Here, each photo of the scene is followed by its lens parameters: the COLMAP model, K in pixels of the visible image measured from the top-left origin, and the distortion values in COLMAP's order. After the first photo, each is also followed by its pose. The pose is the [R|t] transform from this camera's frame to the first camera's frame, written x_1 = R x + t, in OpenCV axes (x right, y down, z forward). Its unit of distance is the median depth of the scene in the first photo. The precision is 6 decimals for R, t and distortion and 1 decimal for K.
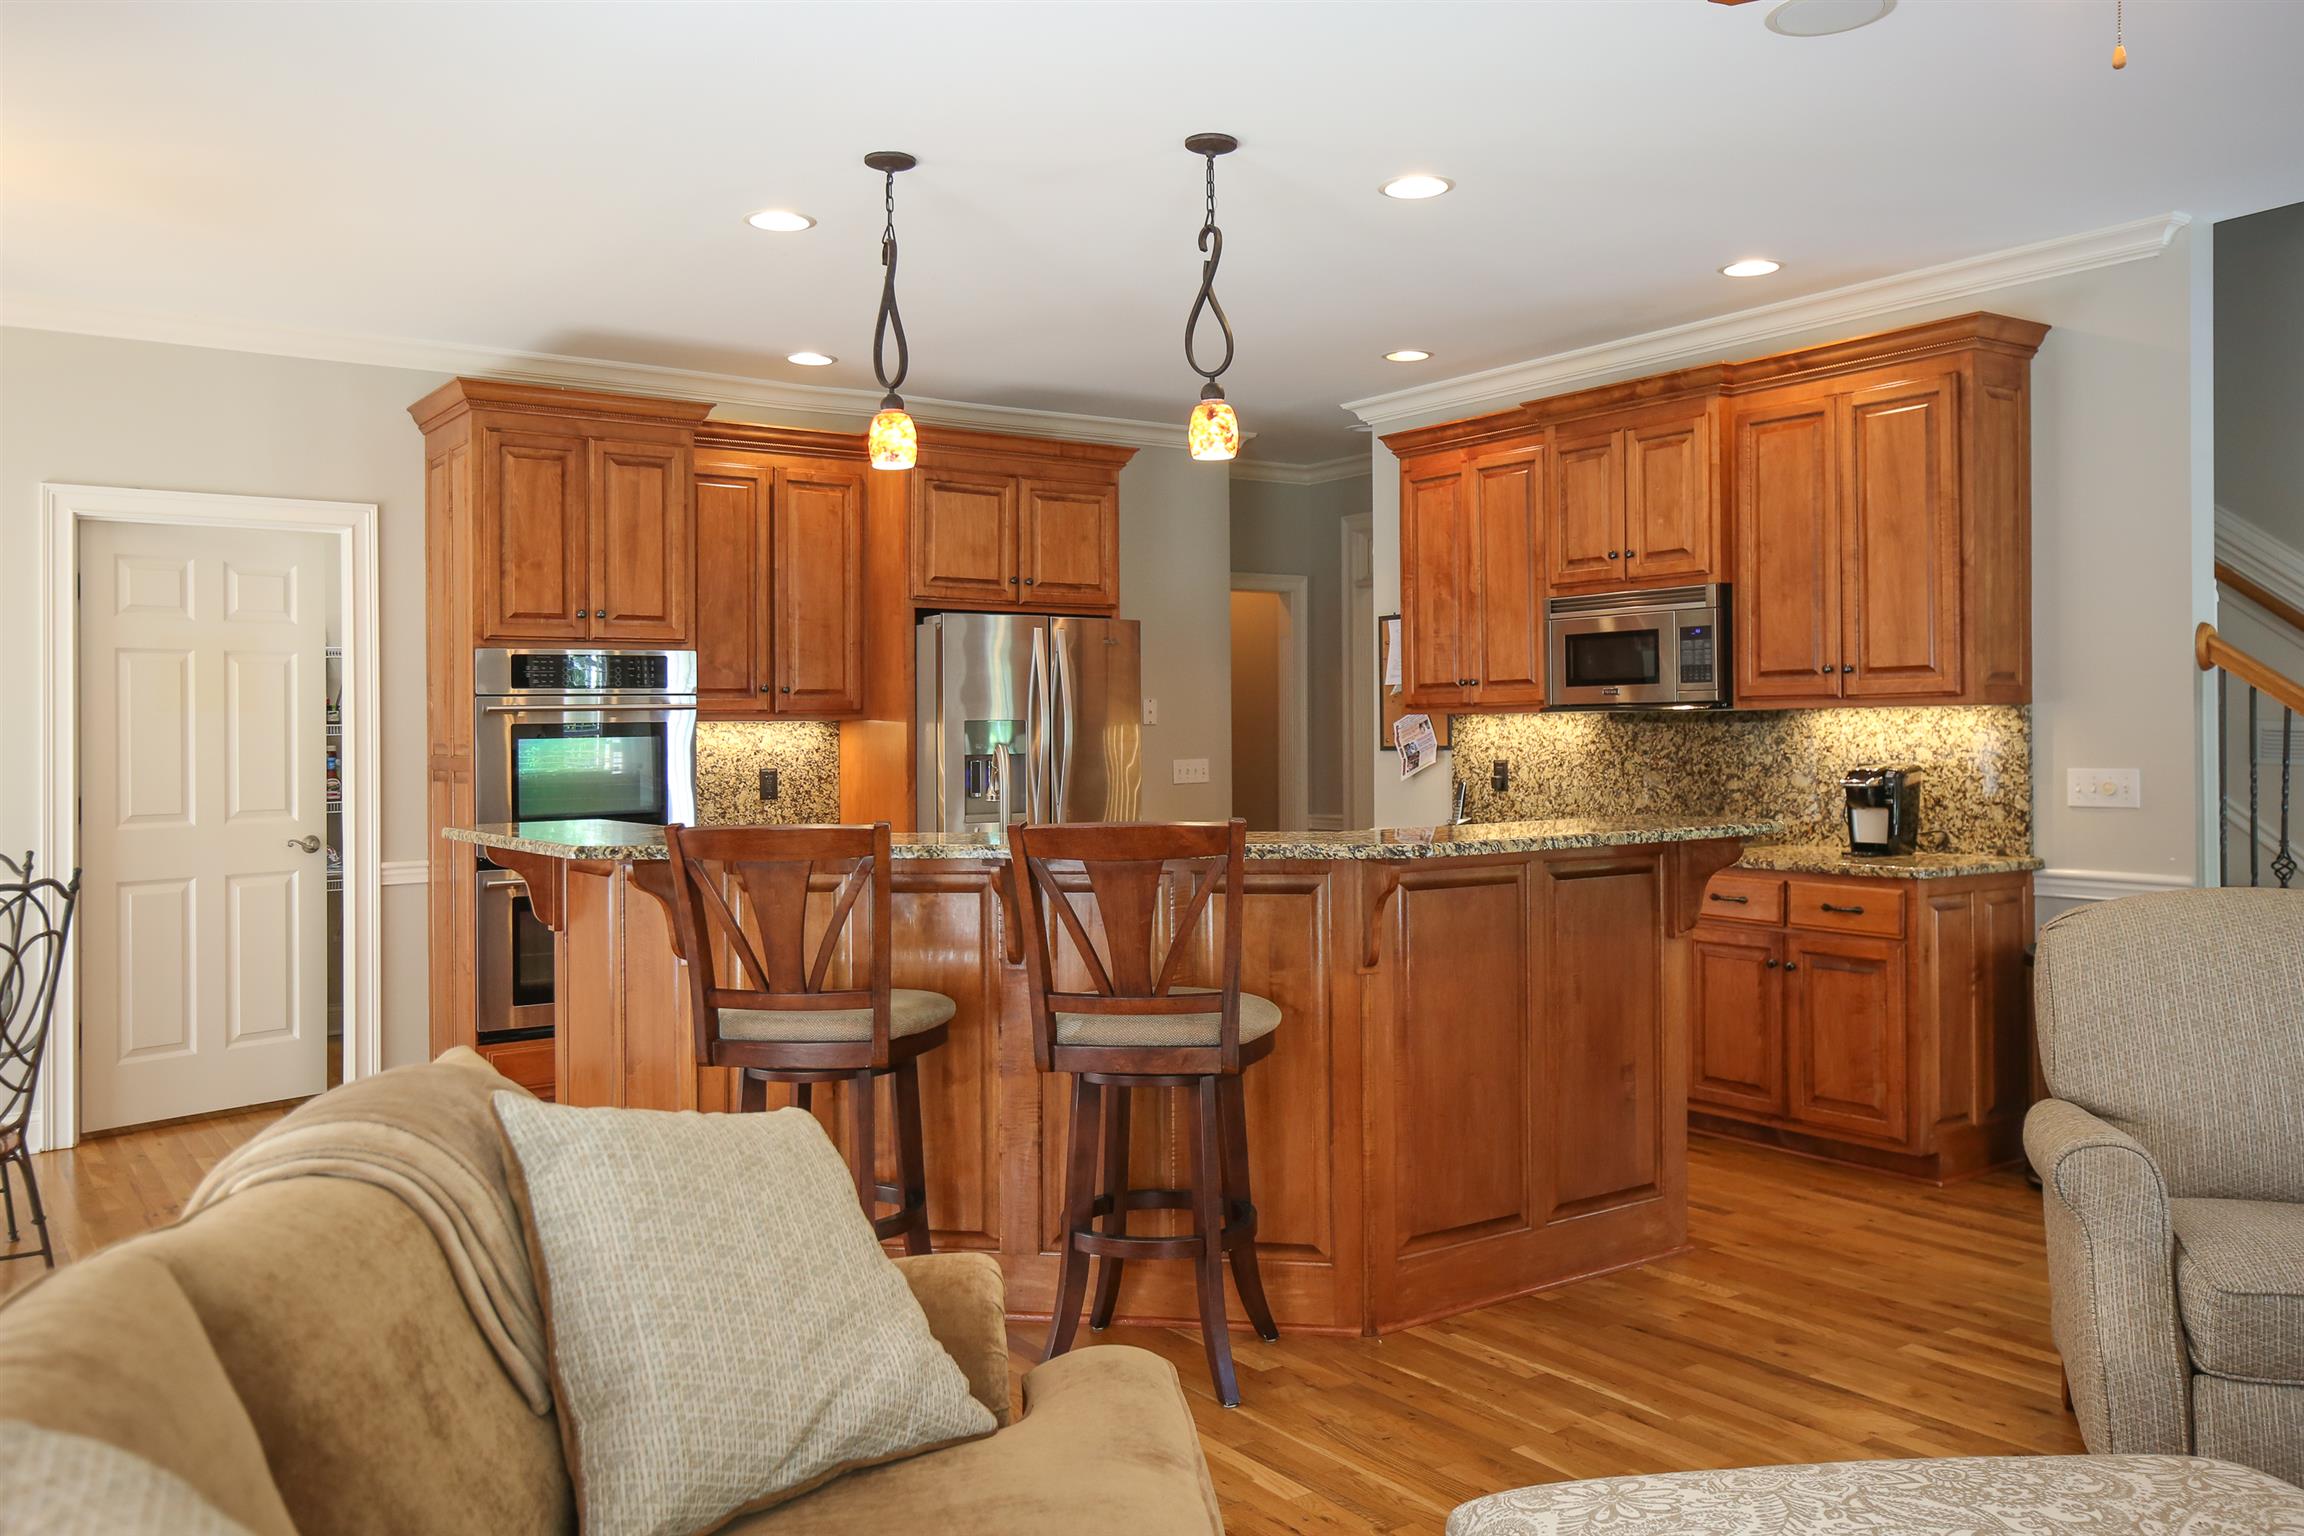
lens RADIAL K [[1759.2, 0, 1145.3], [0, 1759.2, 728.7], [0, 0, 1]] dist [0.002485, 0.000610]
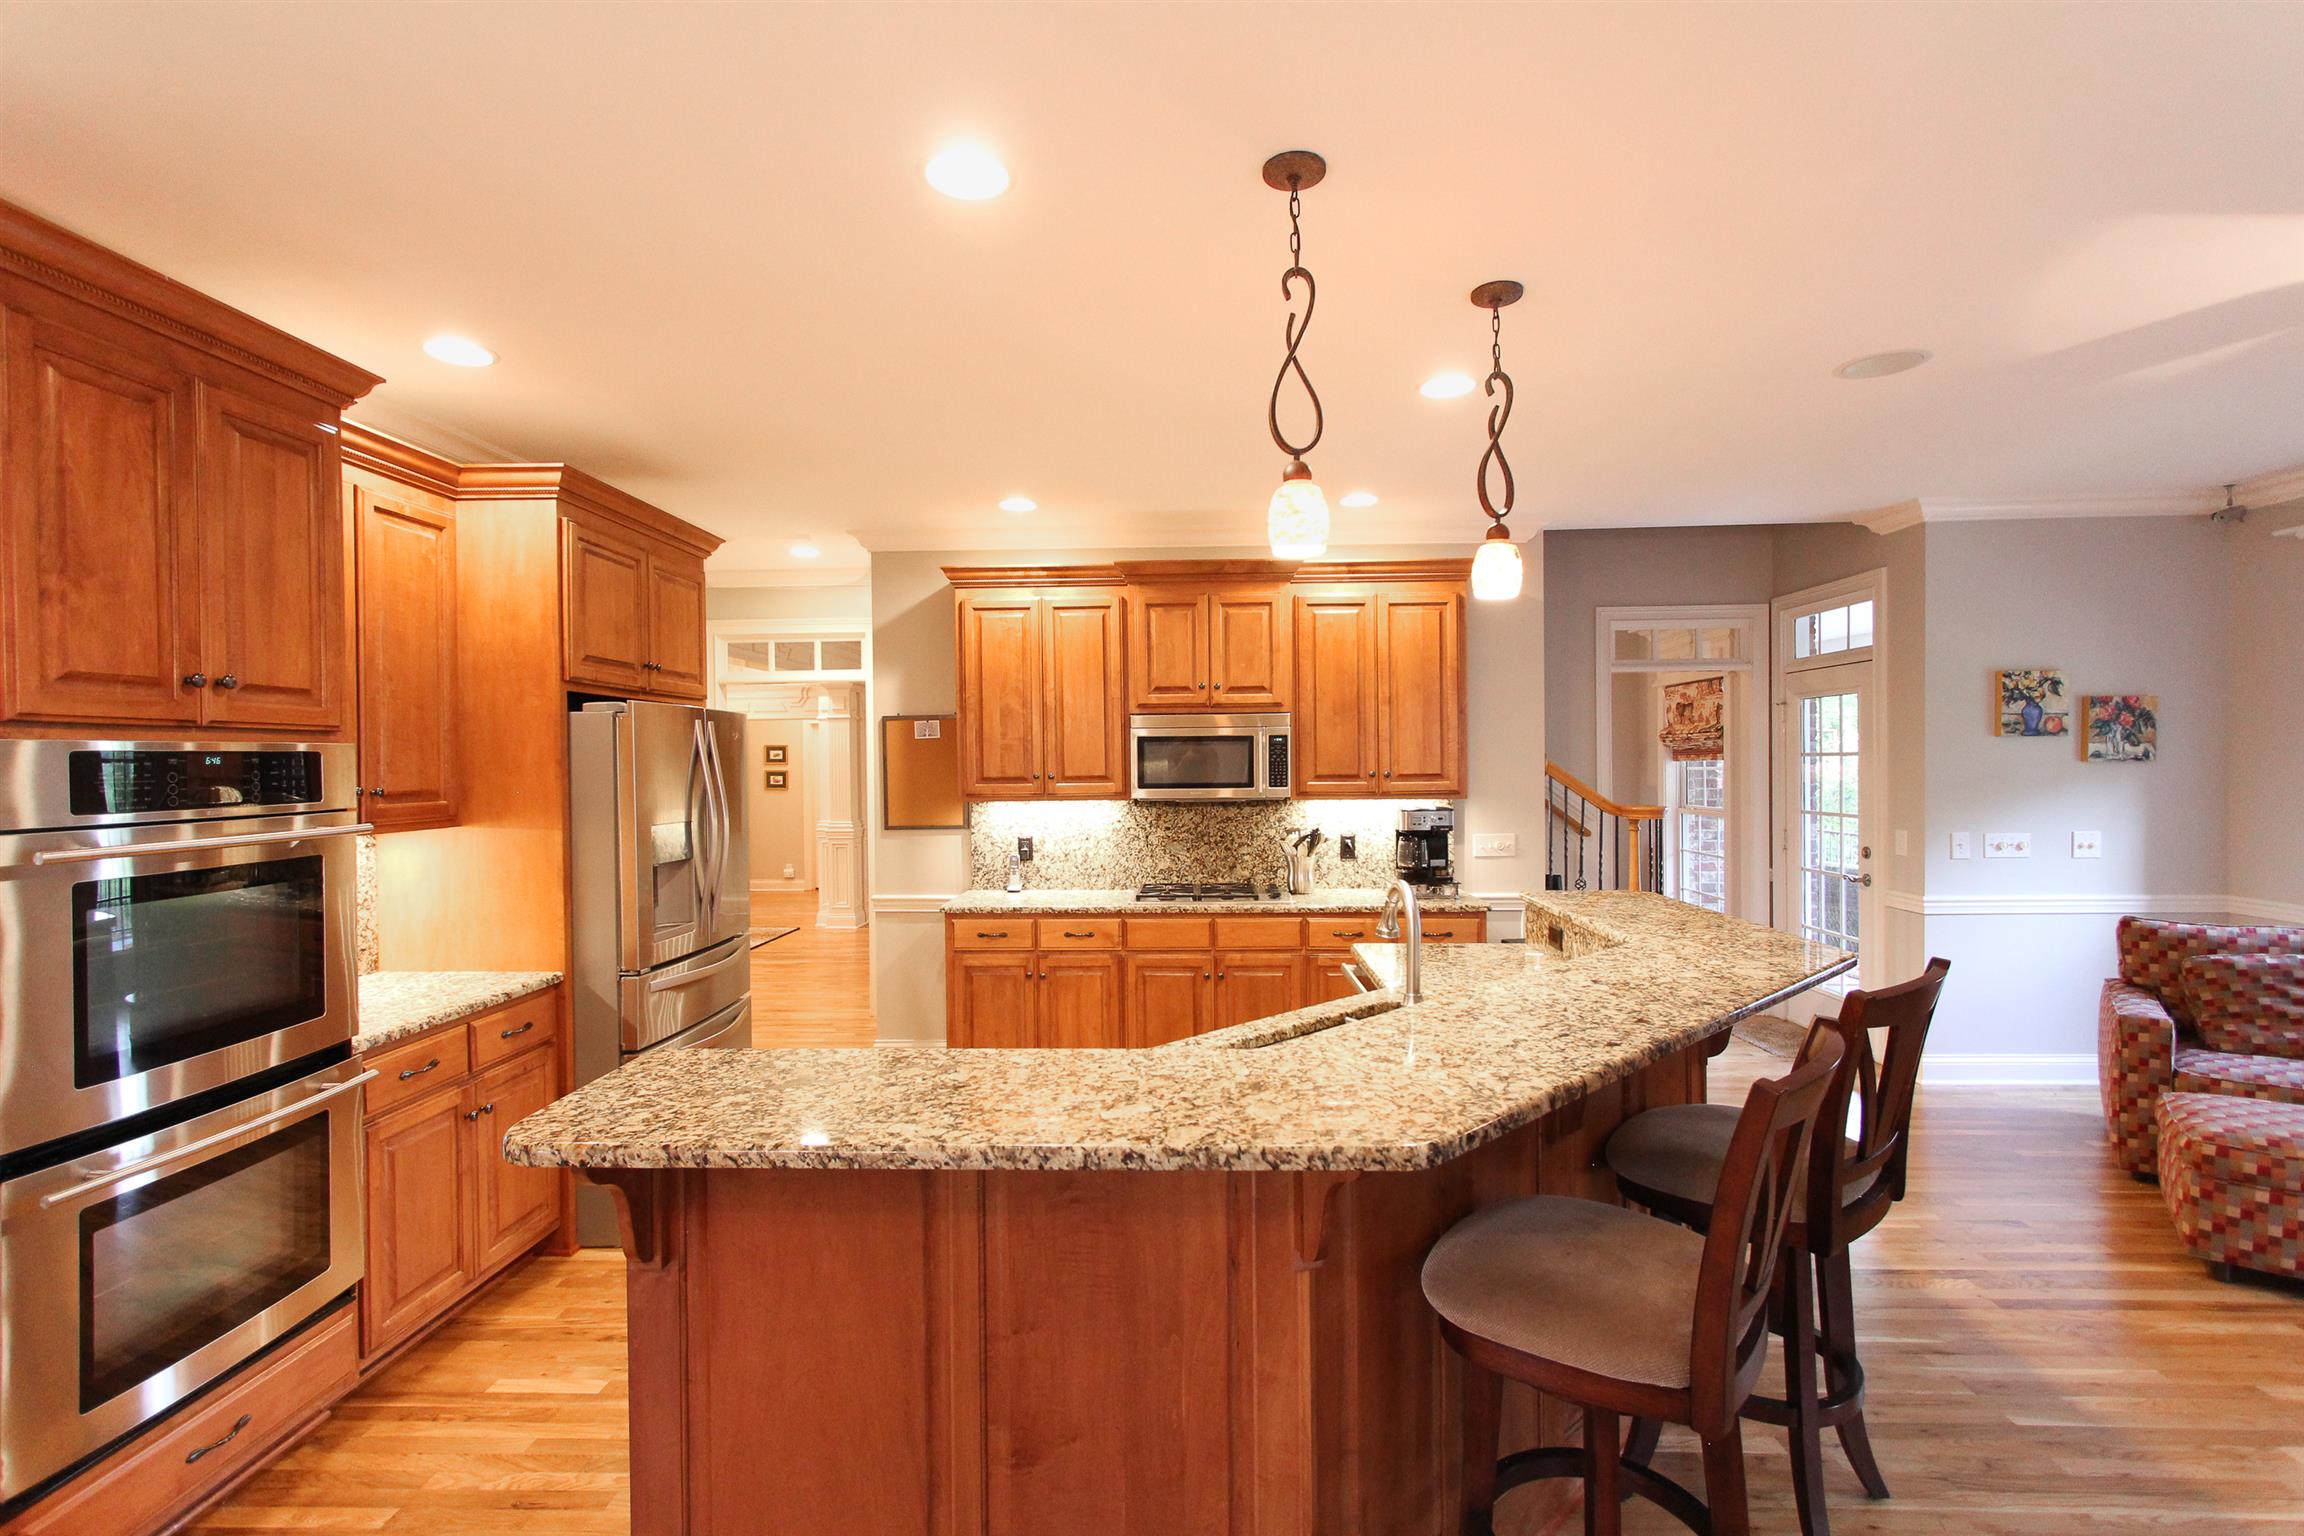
lens RADIAL K [[1066.5, 0, 1152.0], [0, 1066.5, 768.0], [0, 0, 1]] dist [0.002441, 0.000277]
pose [[0.600562, -0.000978, 0.799578, -0.409317], [0.001442, 0.999999, 0.000140, -0.035697], [-0.799577, 0.001069, 0.600563, 0.533983]]
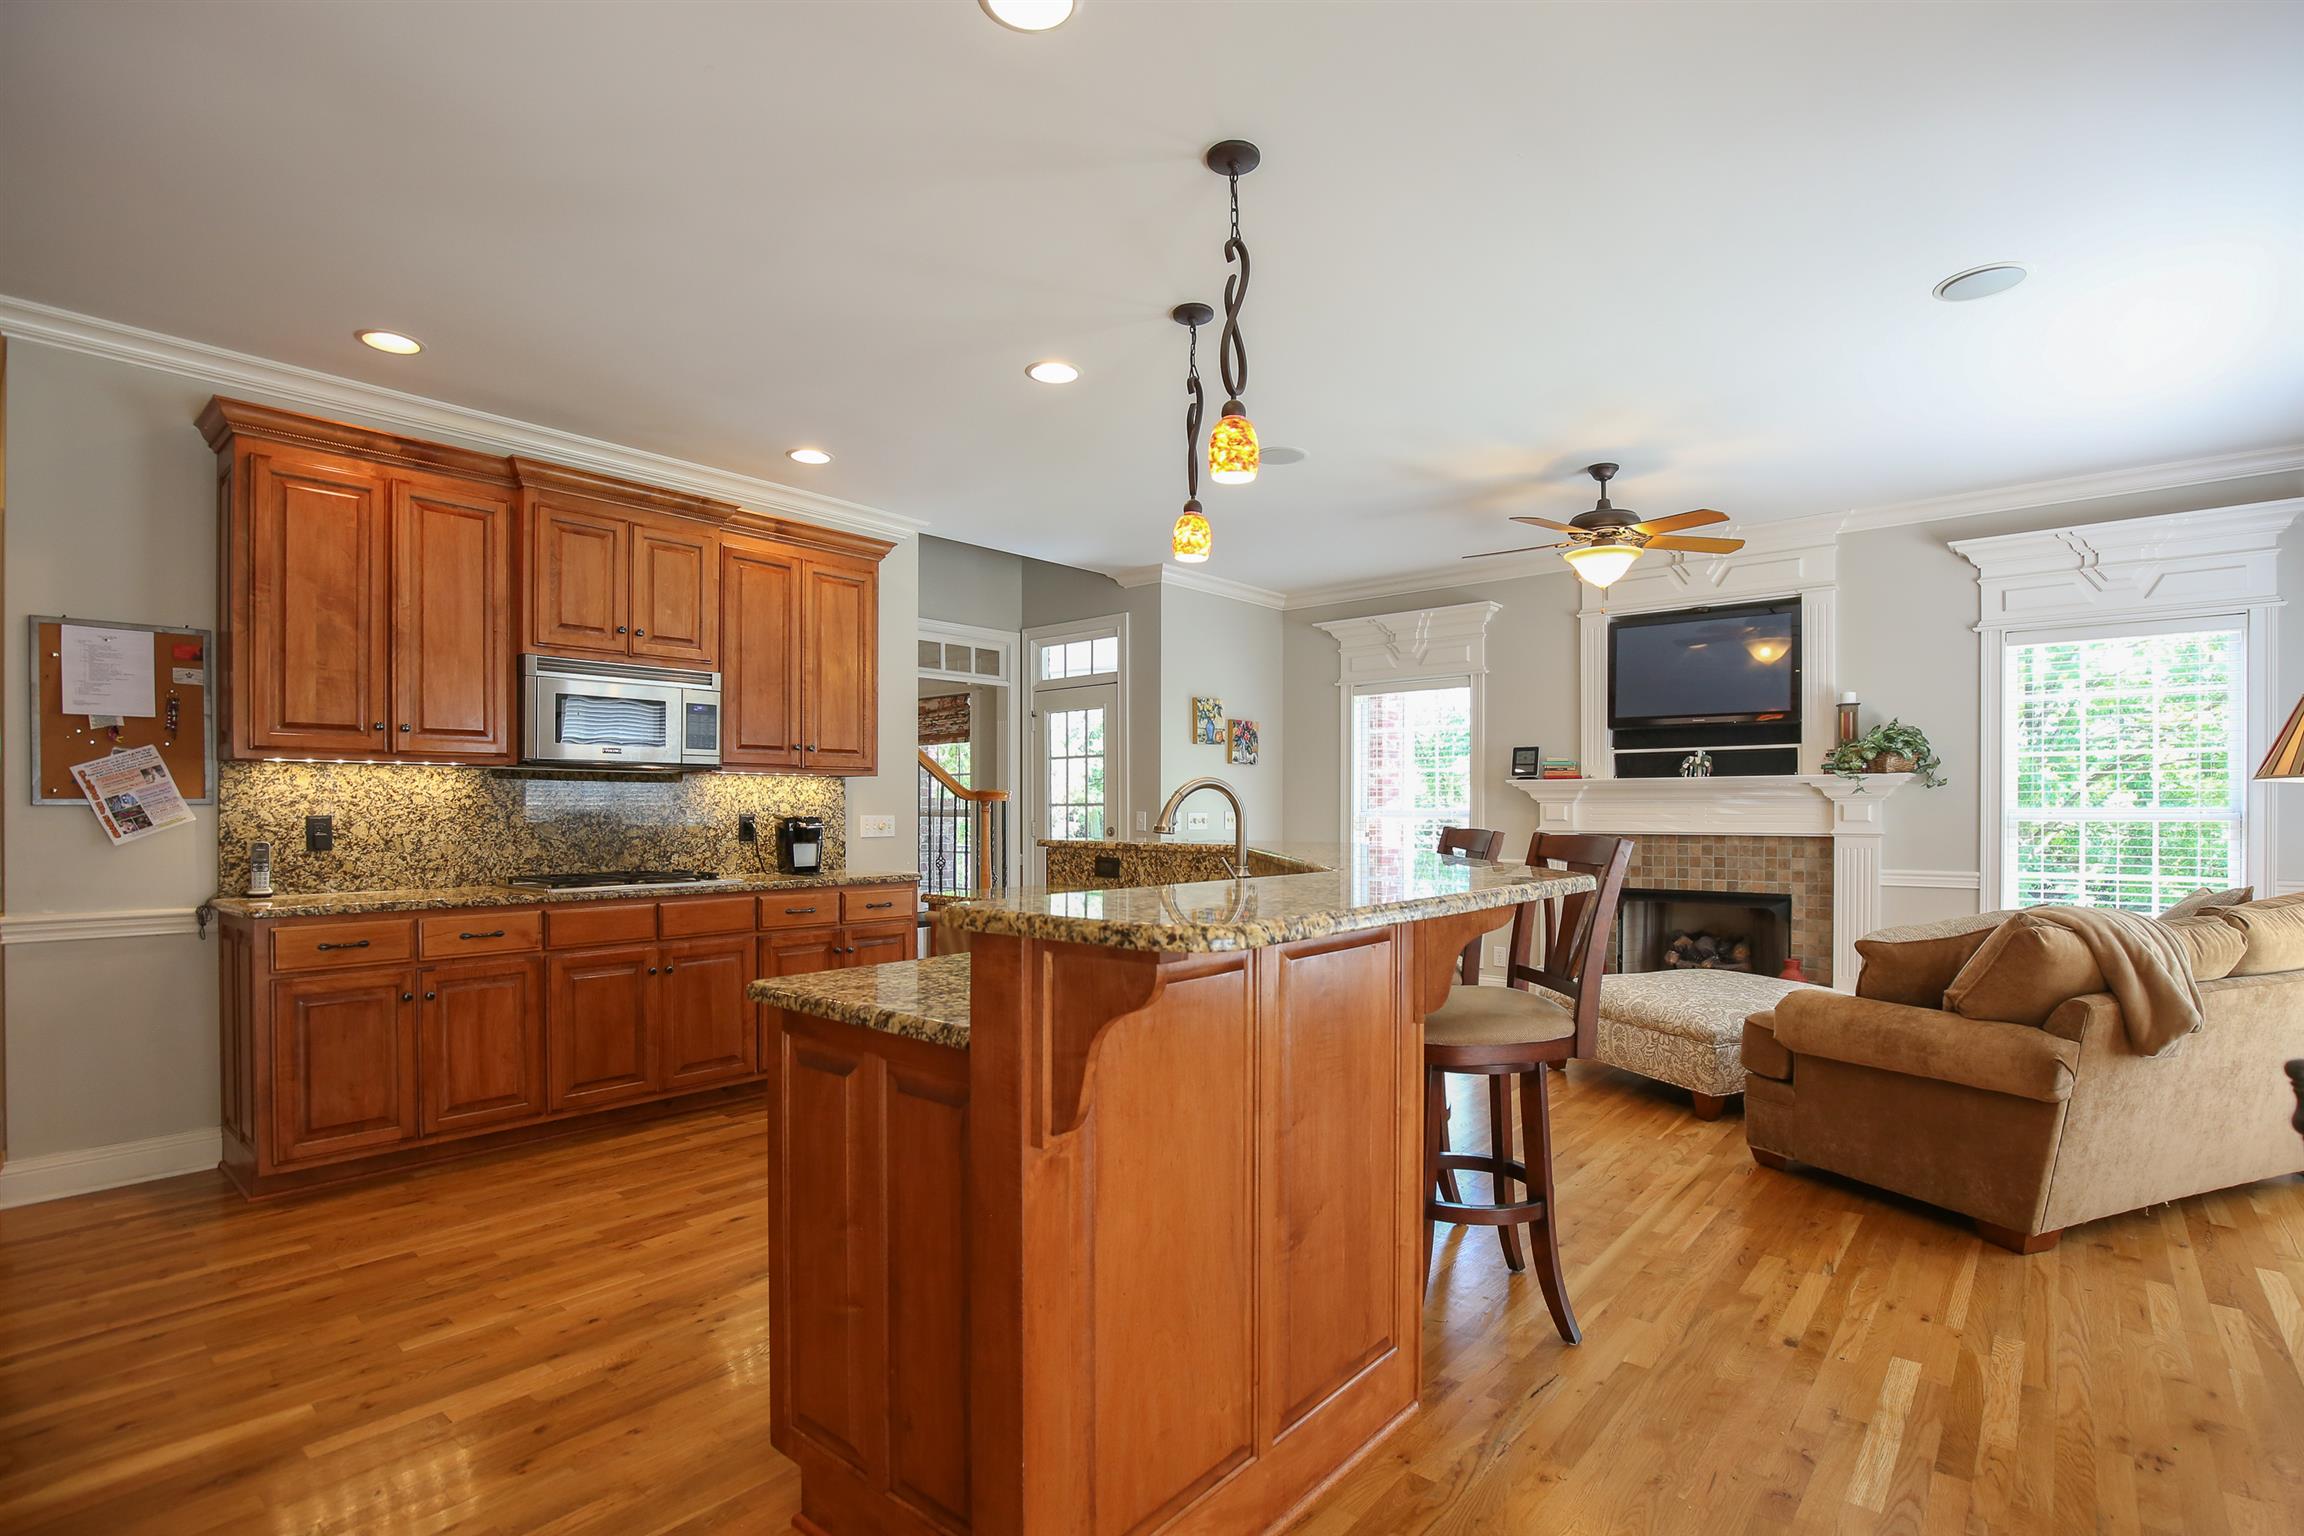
lens RADIAL K [[1092.4, 0, 1181.9], [0, 1092.4, 805.8], [0, 0, 1]] dist [-0.034380, 0.000146]
pose [[-0.271518, 0.014565, 0.962323, -0.493432], [0.002394, 0.999893, -0.014458, 0.024789], [-0.962430, -0.001621, -0.271523, 0.835579]]
